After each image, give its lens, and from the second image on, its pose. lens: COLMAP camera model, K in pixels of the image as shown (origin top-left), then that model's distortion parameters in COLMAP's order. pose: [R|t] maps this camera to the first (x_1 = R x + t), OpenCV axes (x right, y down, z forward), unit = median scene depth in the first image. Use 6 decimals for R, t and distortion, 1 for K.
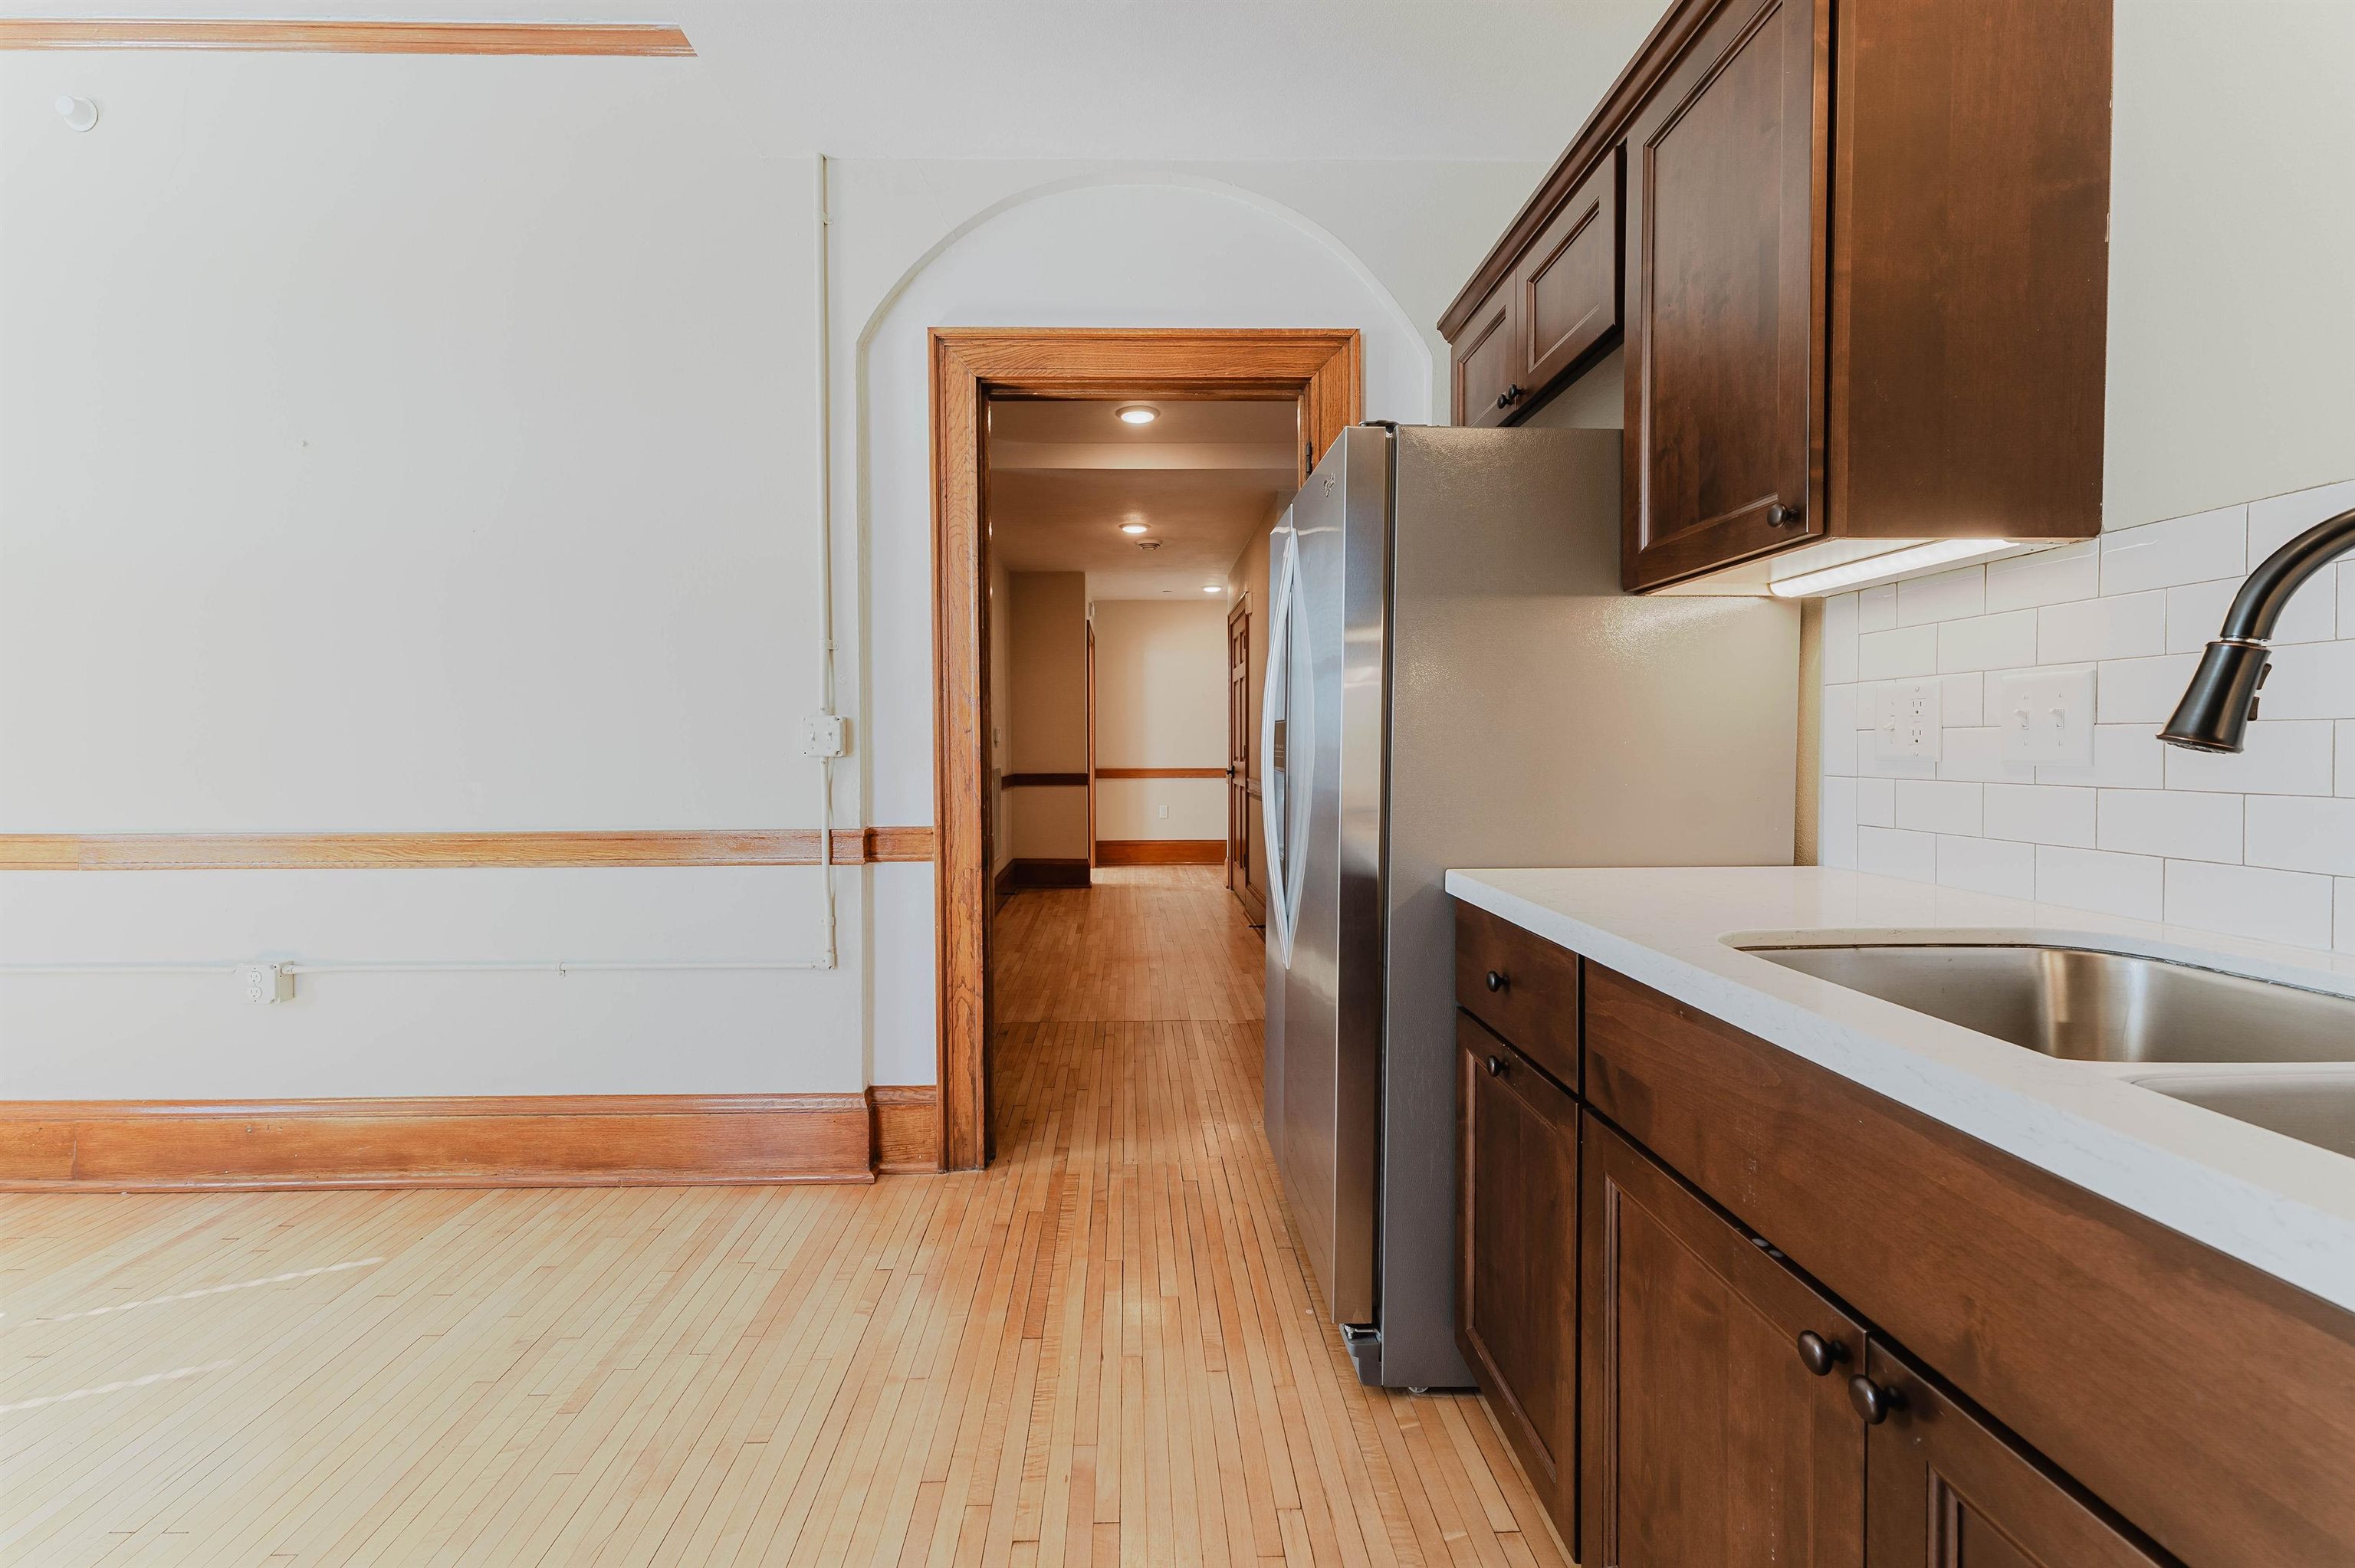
lens RADIAL K [[955.0, 0, 1142.0], [0, 955.0, 766.7], [0, 0, 1]] dist [0.000020, 0.000093]
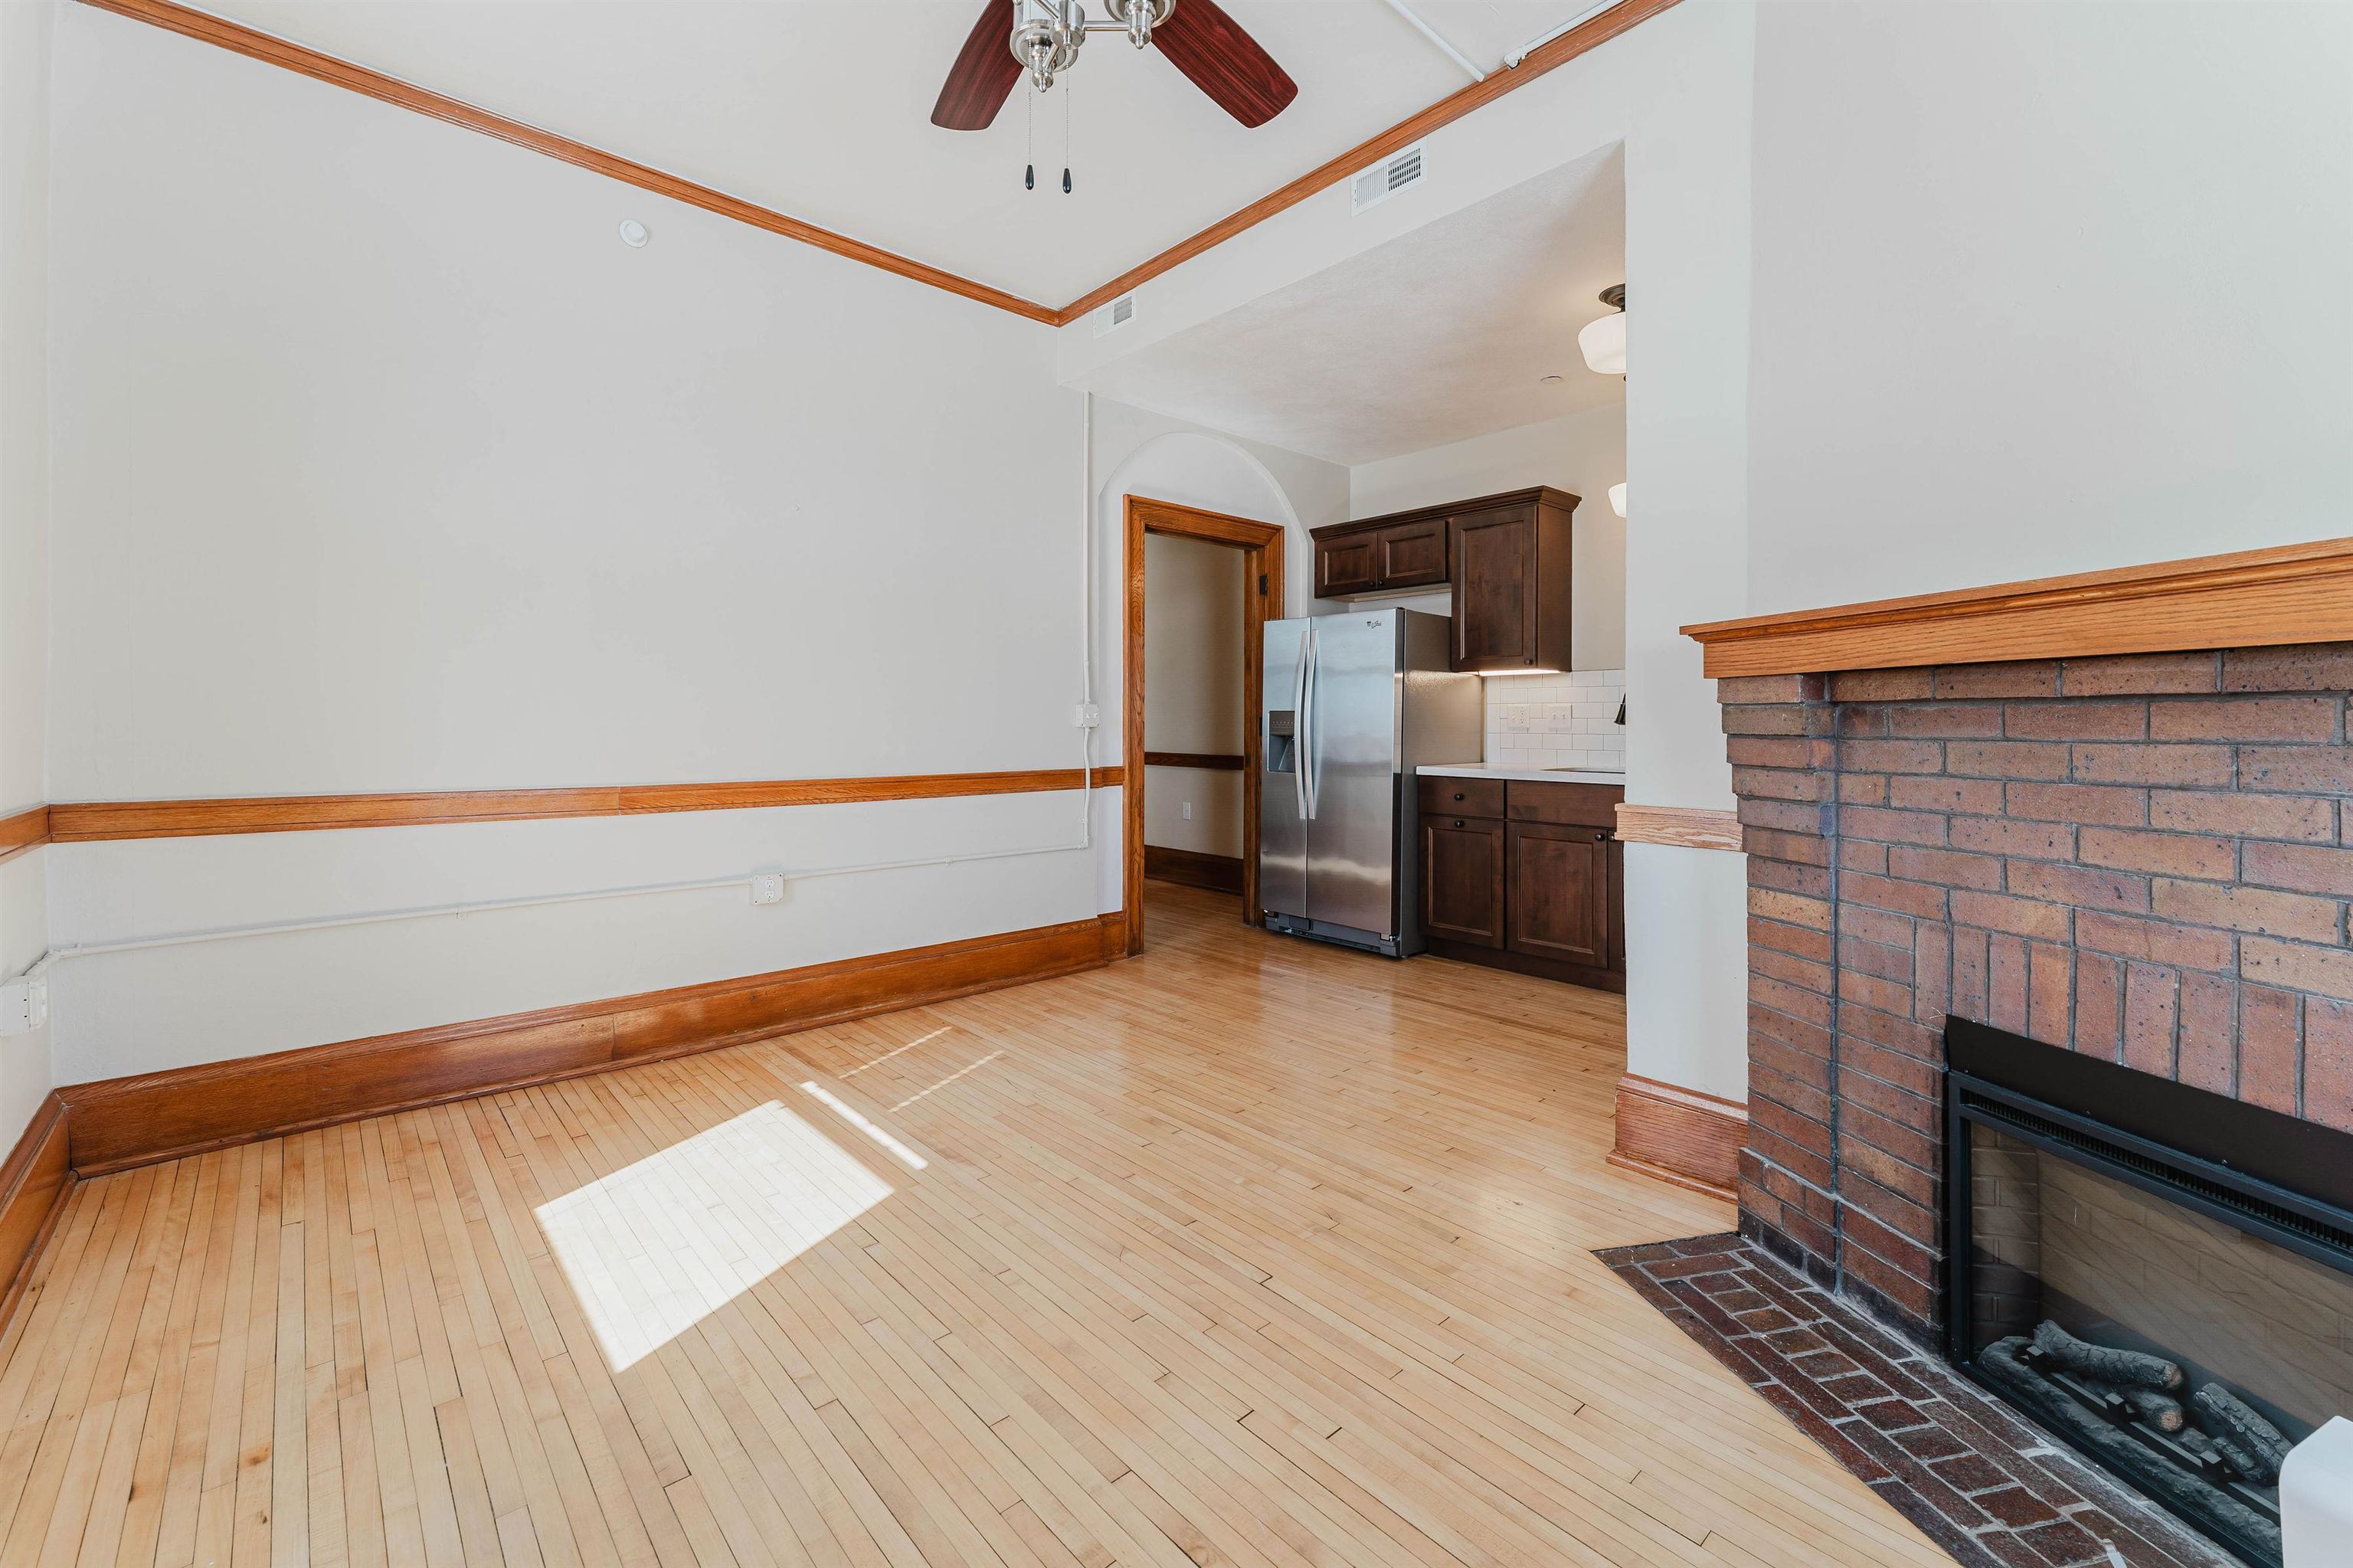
lens RADIAL K [[966.3, 0, 1174.0], [0, 966.3, 721.9], [0, 0, 1]] dist [0.000030, 0.000026]
pose [[0.752906, 0.006314, 0.658097, -1.415154], [0.009289, 0.999752, -0.020219, 0.017557], [-0.658062, 0.021336, 0.752661, -0.463064]]
